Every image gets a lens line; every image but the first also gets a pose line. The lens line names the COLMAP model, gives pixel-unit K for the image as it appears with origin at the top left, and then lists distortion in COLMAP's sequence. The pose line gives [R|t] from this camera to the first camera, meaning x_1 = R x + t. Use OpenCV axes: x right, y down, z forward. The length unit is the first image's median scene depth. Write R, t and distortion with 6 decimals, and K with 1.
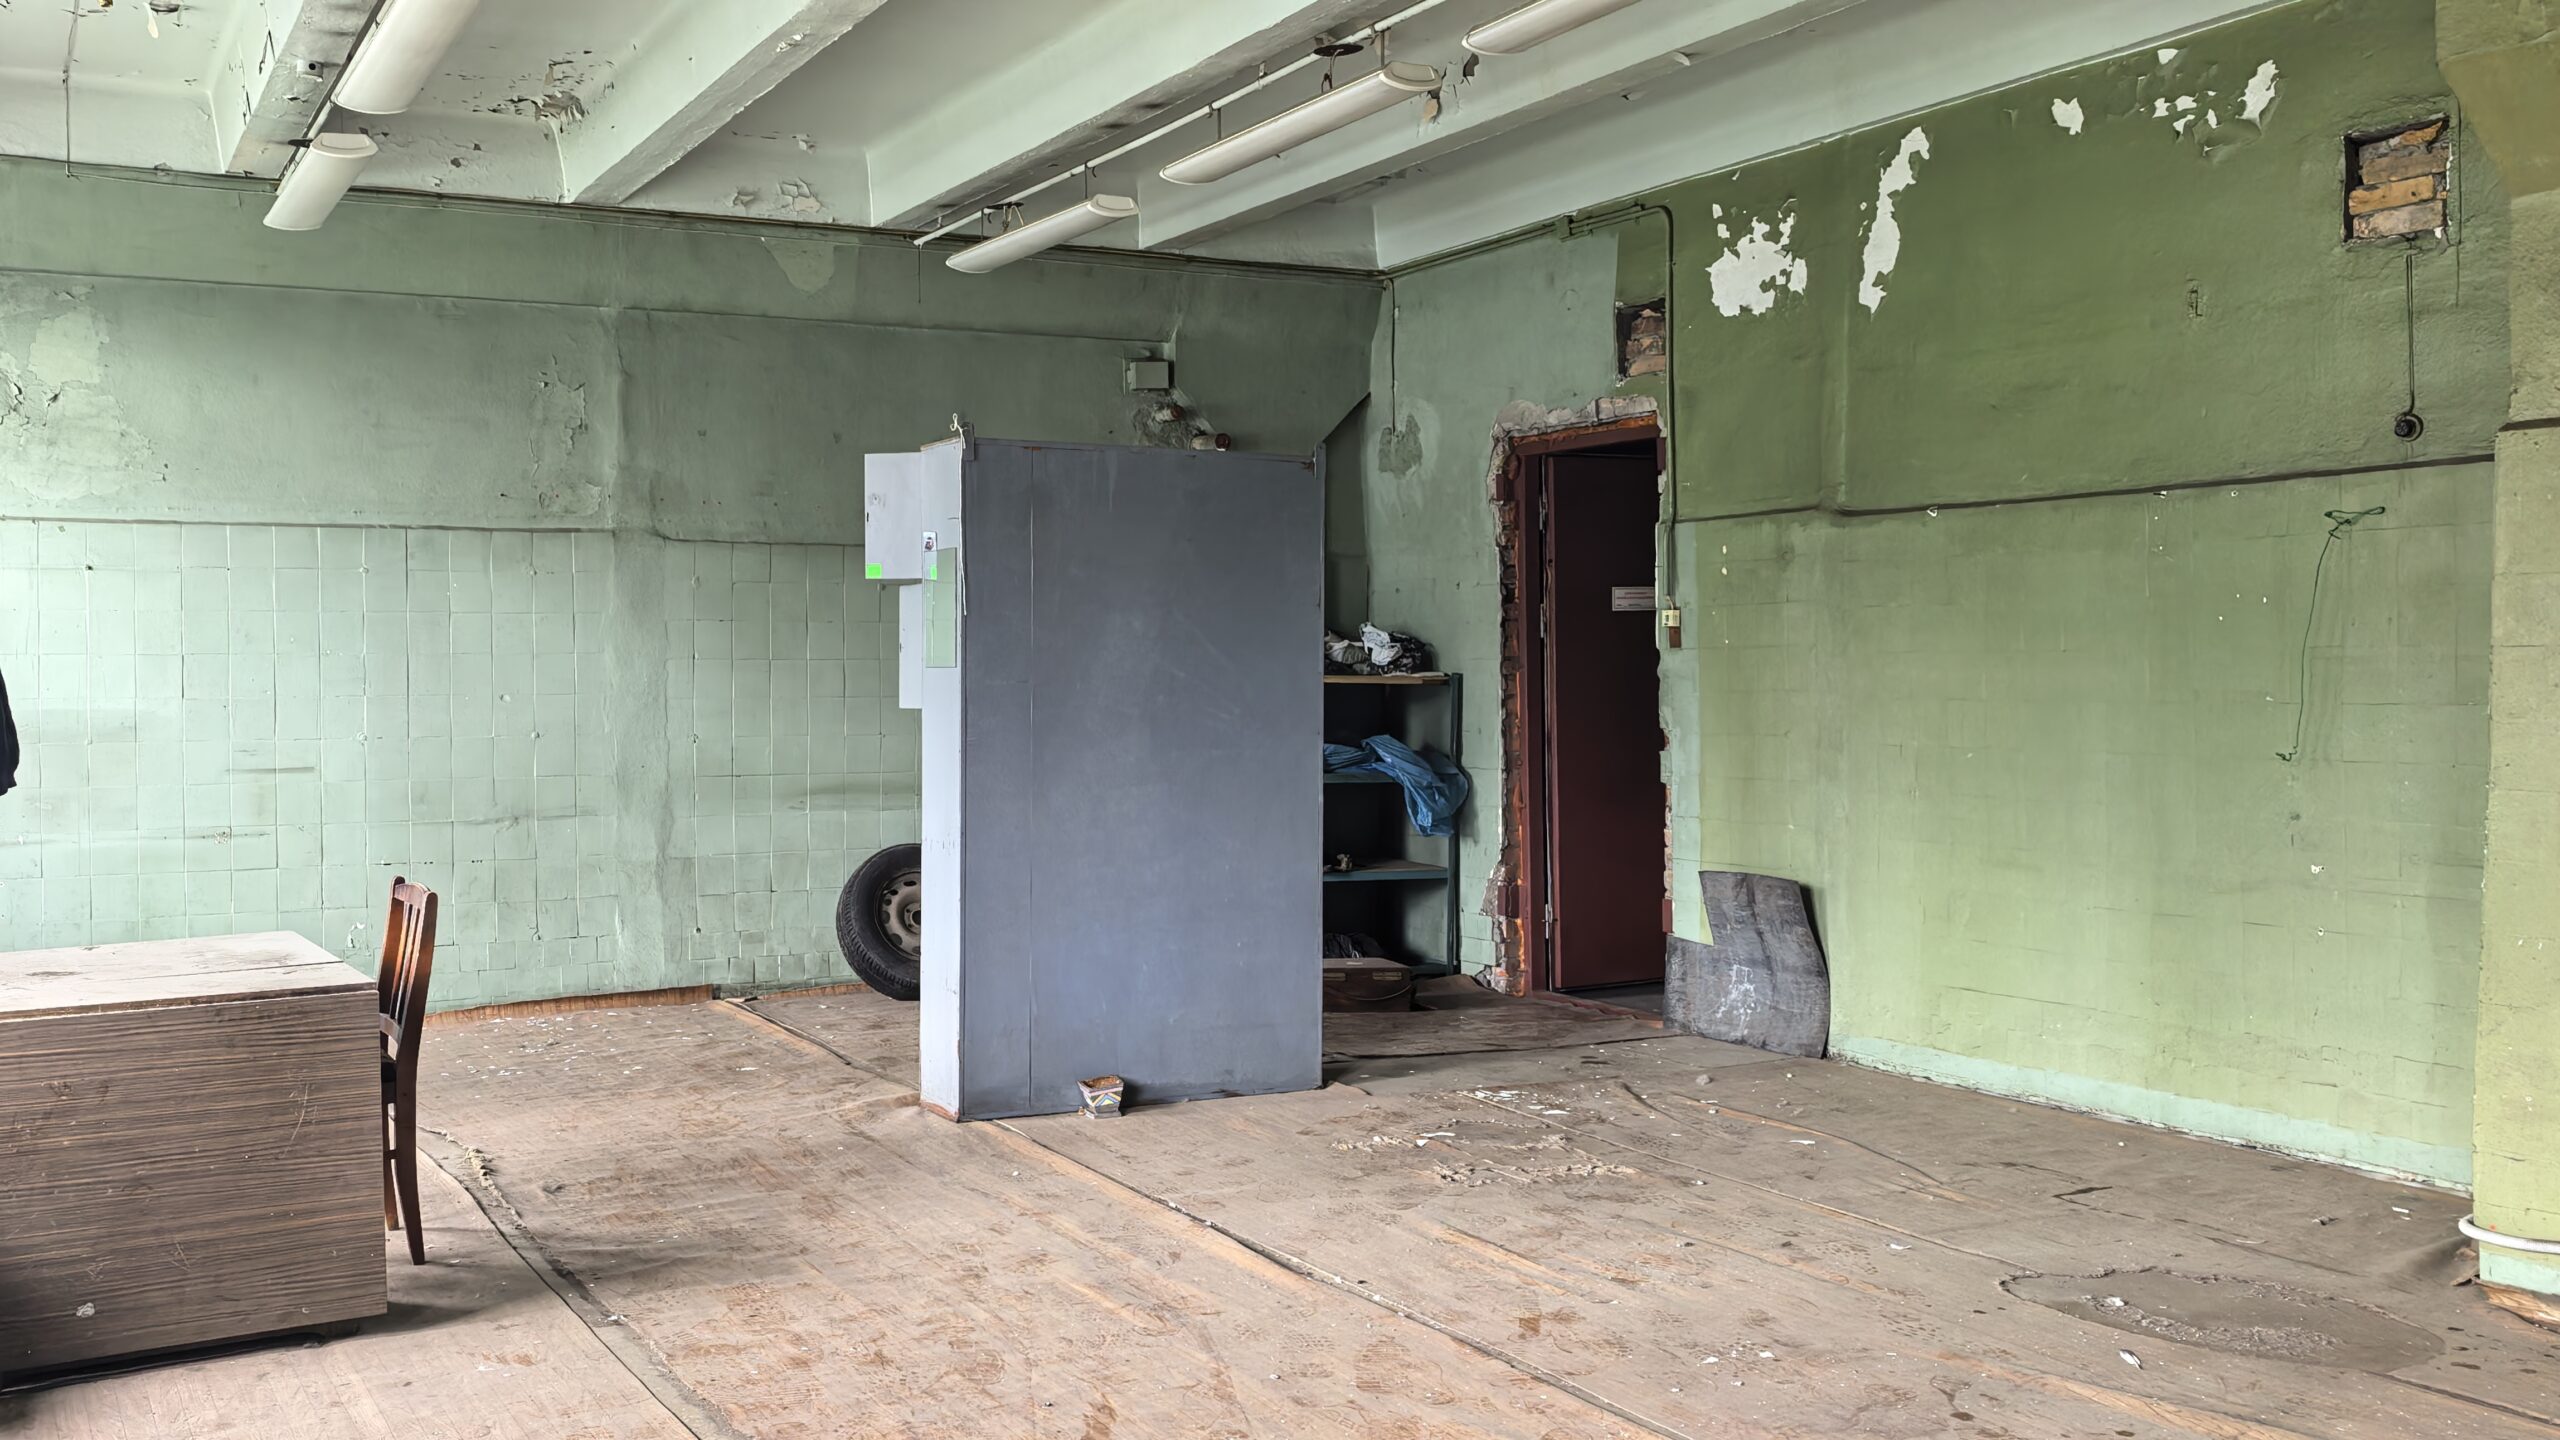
lens RADIAL K [[2245.0, 0, 1280.0], [0, 2245.0, 720.0], [0, 0, 1]] dist [0.003064, 0.002172]
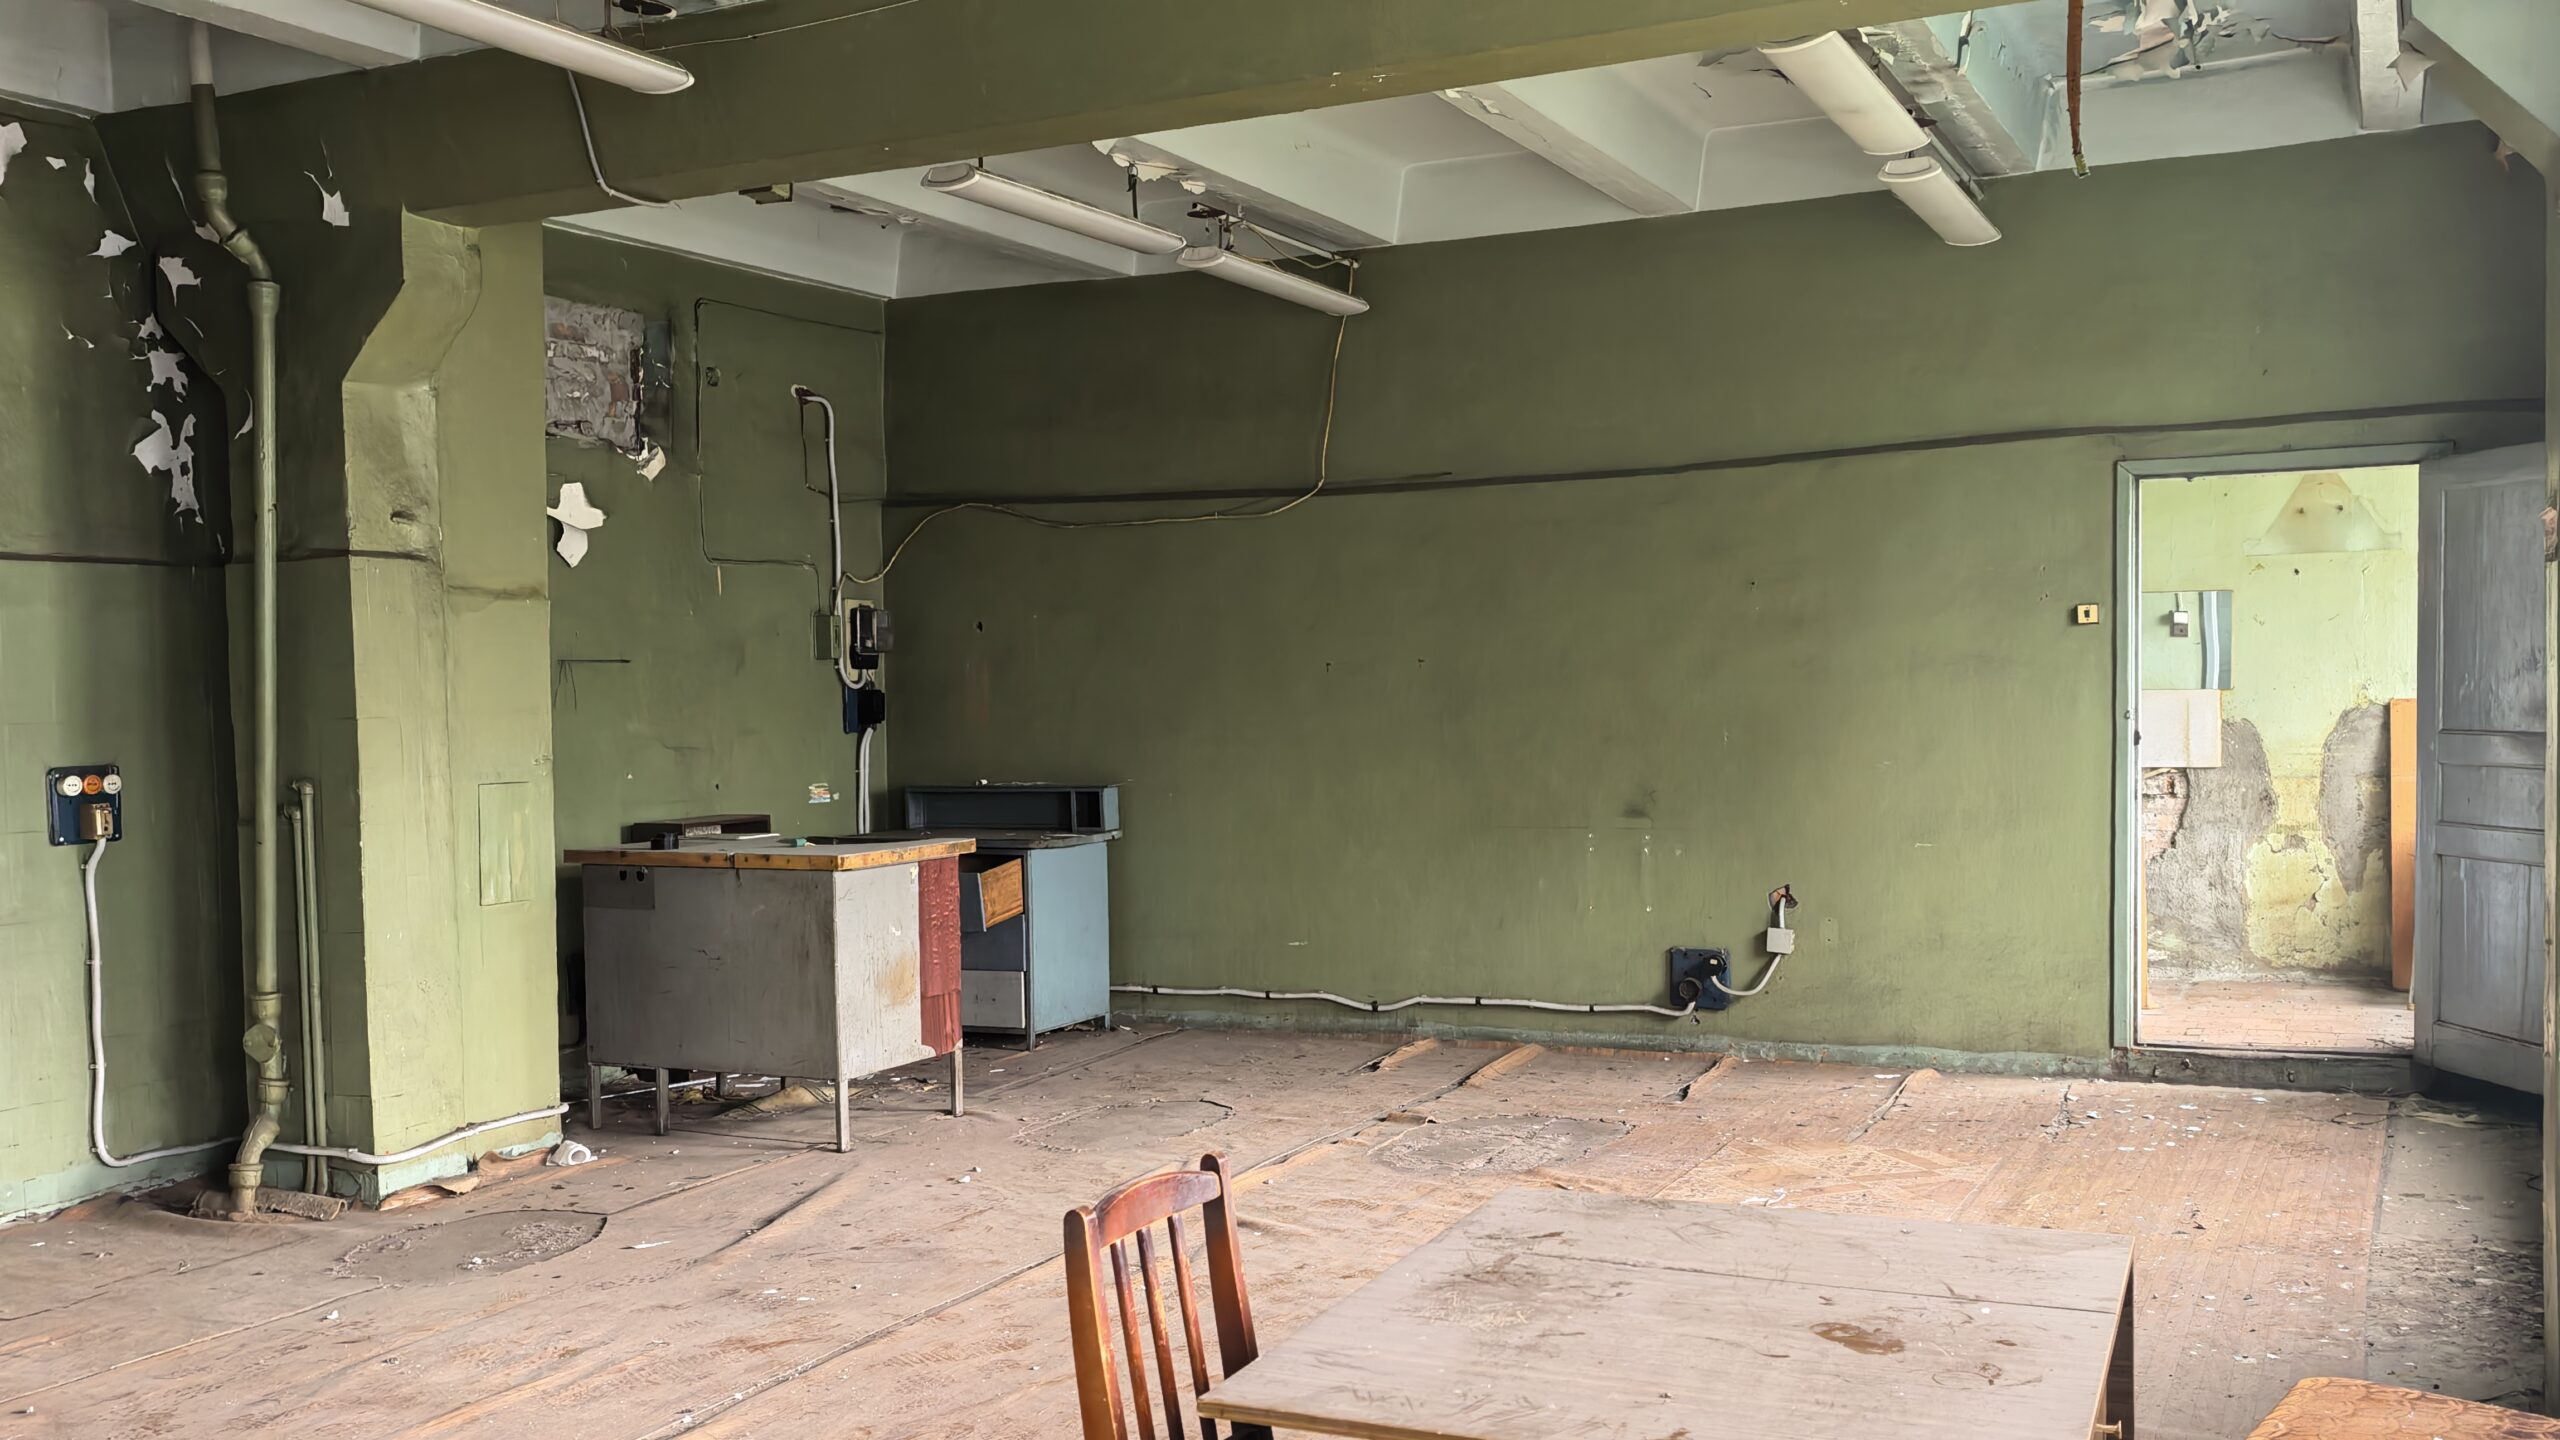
lens RADIAL K [[2245.0, 0, 1280.0], [0, 2245.0, 720.0], [0, 0, 1]] dist [0.003064, 0.002172]
pose [[-0.558055, 0.005957, 0.829783, -0.874147], [0.051795, 0.998274, 0.027667, -0.032981], [-0.828186, 0.058419, -0.557401, 1.362051]]
